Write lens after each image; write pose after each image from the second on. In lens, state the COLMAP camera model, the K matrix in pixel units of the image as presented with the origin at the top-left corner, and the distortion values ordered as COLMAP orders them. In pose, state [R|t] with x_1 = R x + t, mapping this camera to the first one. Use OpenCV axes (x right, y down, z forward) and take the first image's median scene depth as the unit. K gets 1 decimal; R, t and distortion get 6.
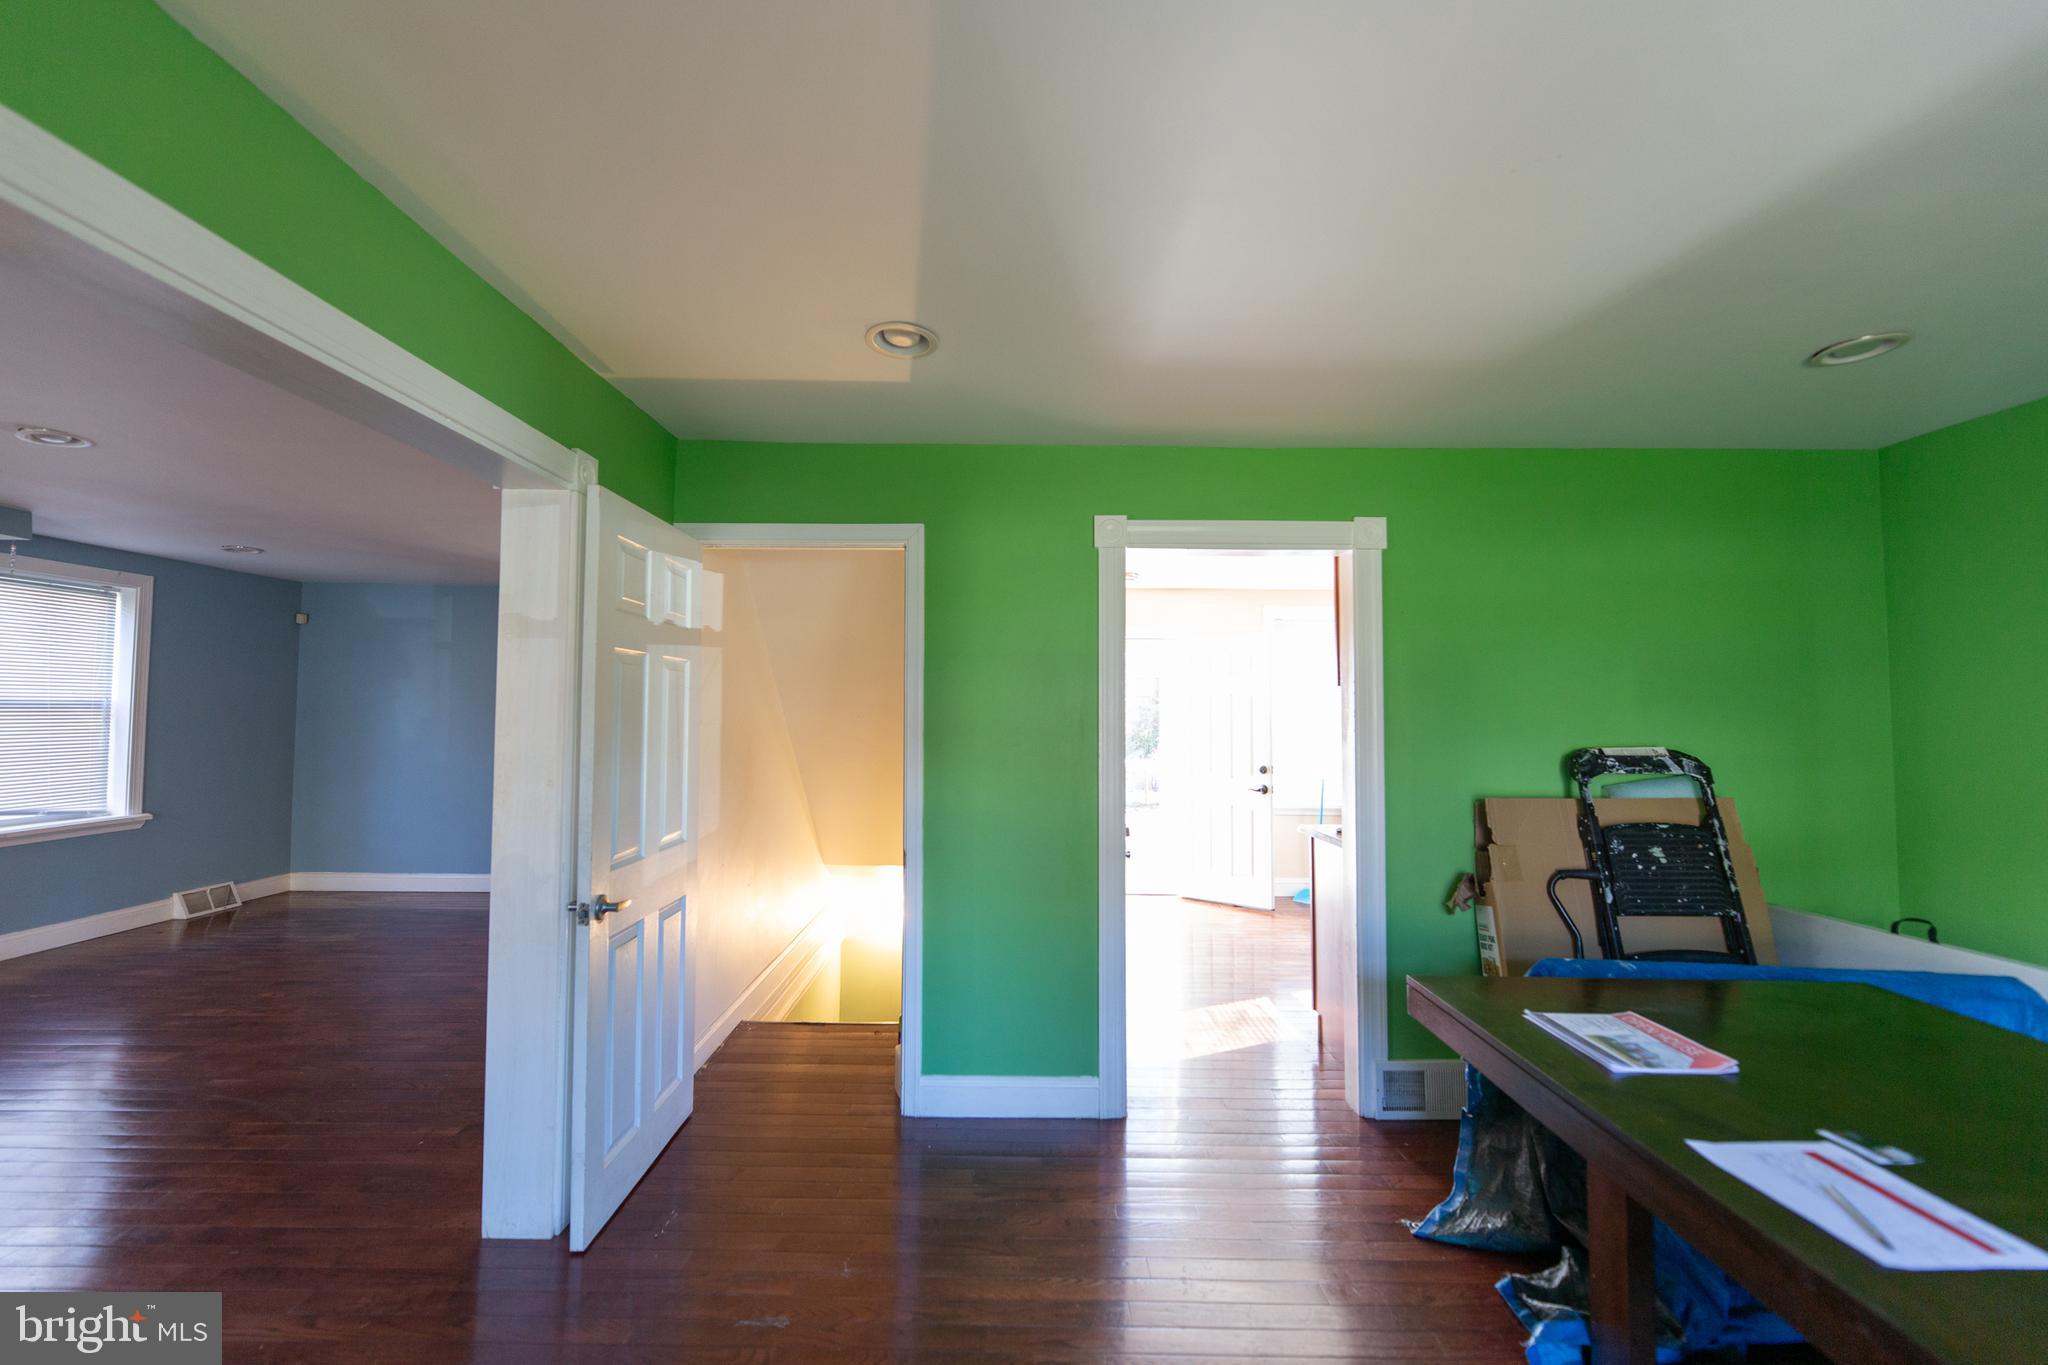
lens RADIAL K [[827.7, 0, 1021.8], [0, 827.7, 680.8], [0, 0, 1]] dist [-0.001412, -0.000311]
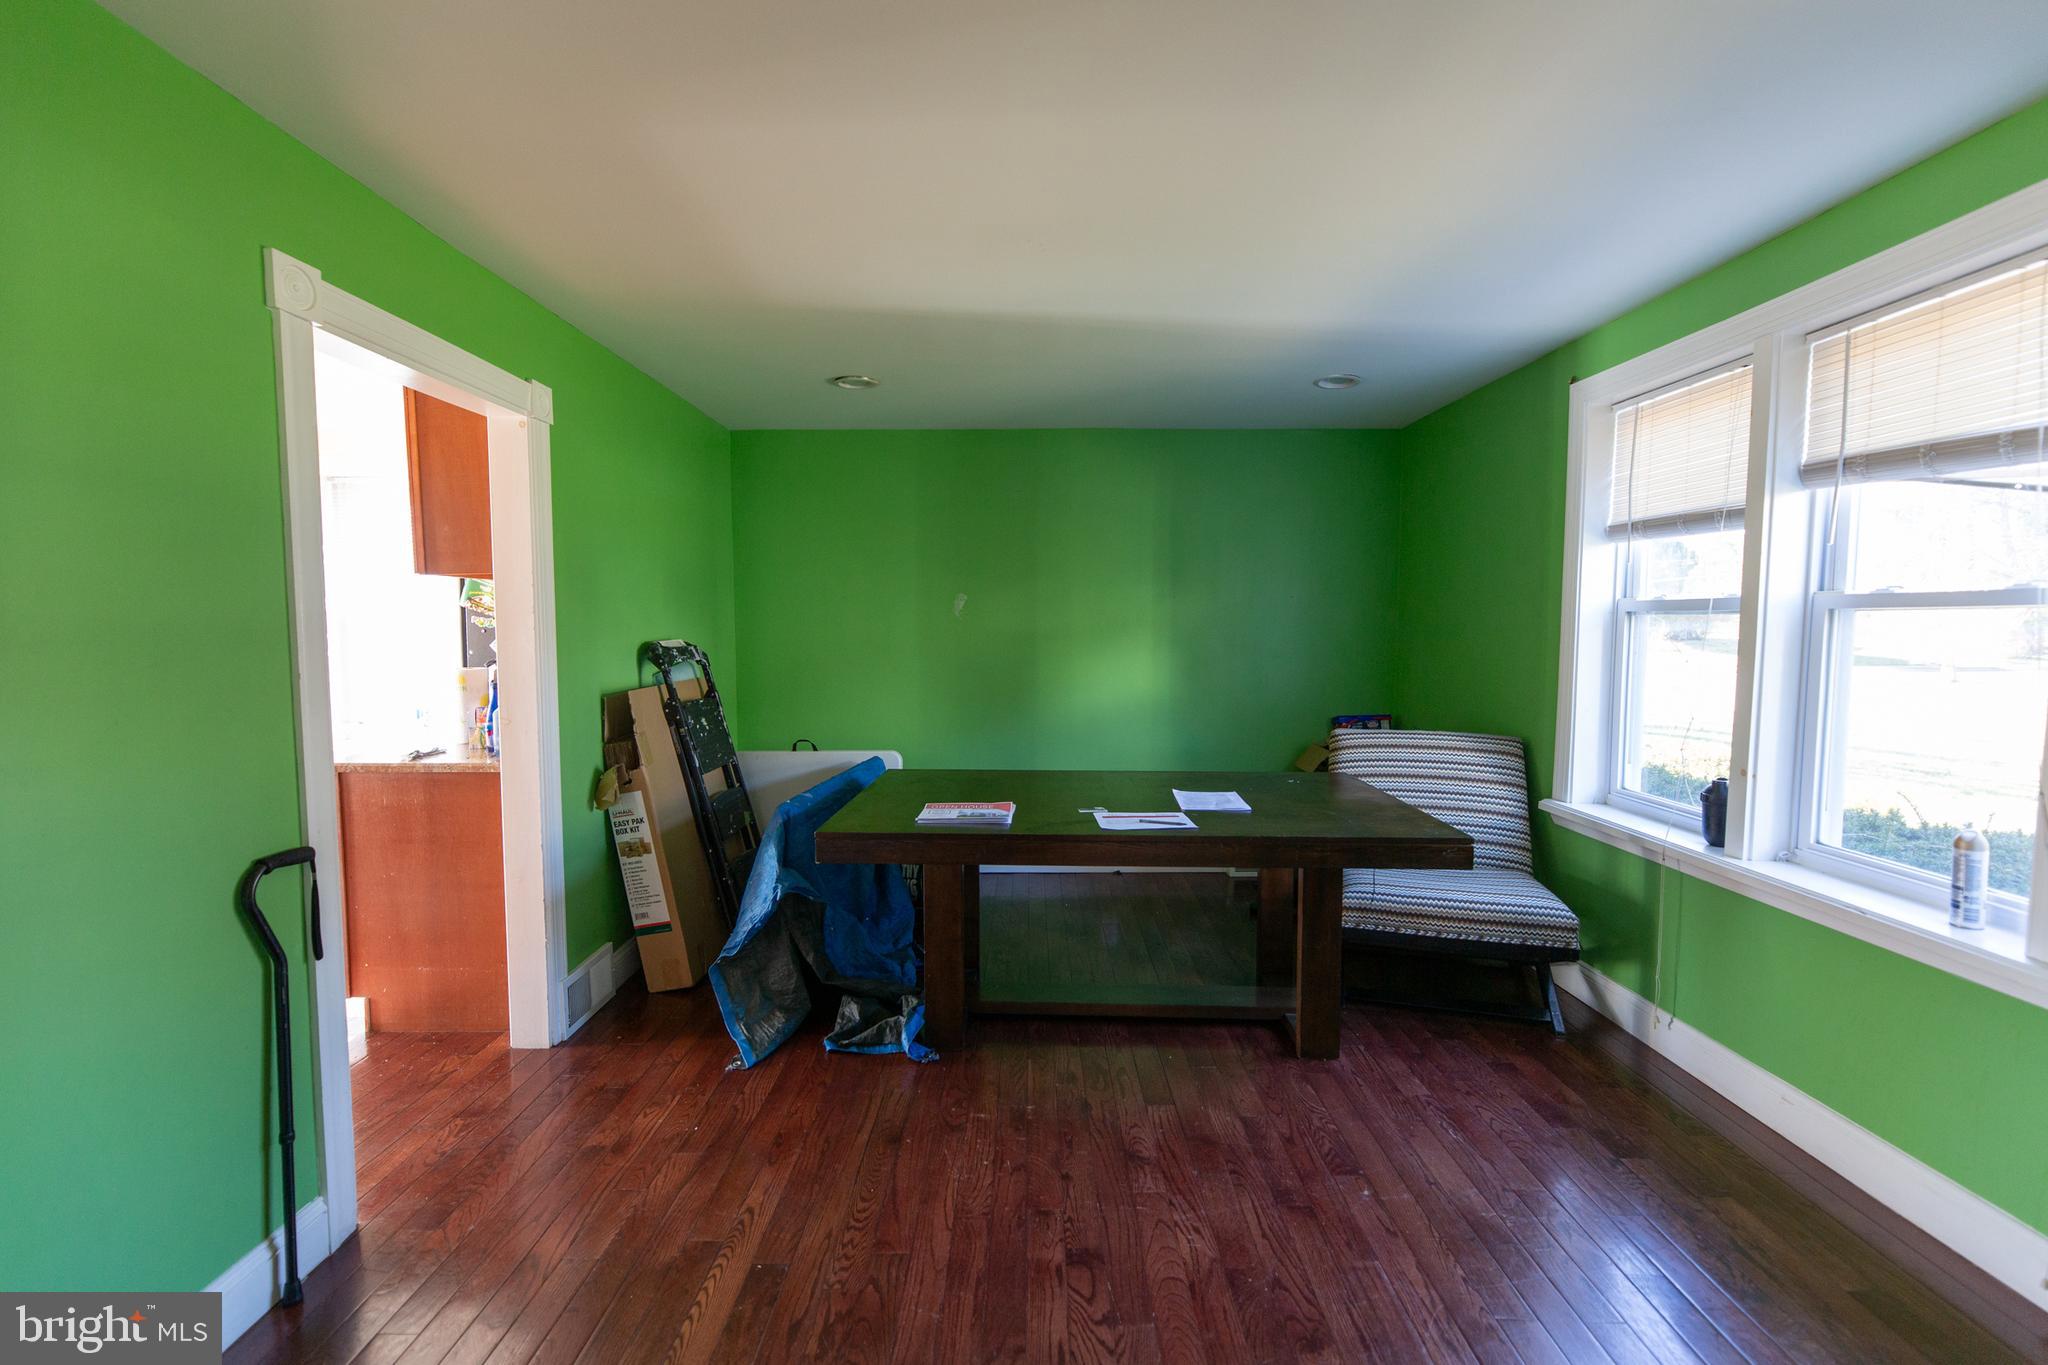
lens RADIAL K [[827.7, 0, 1020.7], [0, 827.7, 682.7], [0, 0, 1]] dist [-0.001412, -0.000311]
pose [[0.038032, -0.076852, 0.996317, -0.476089], [-0.043040, 0.995987, 0.078470, 0.027151], [-0.998349, -0.045866, 0.034571, 0.476957]]
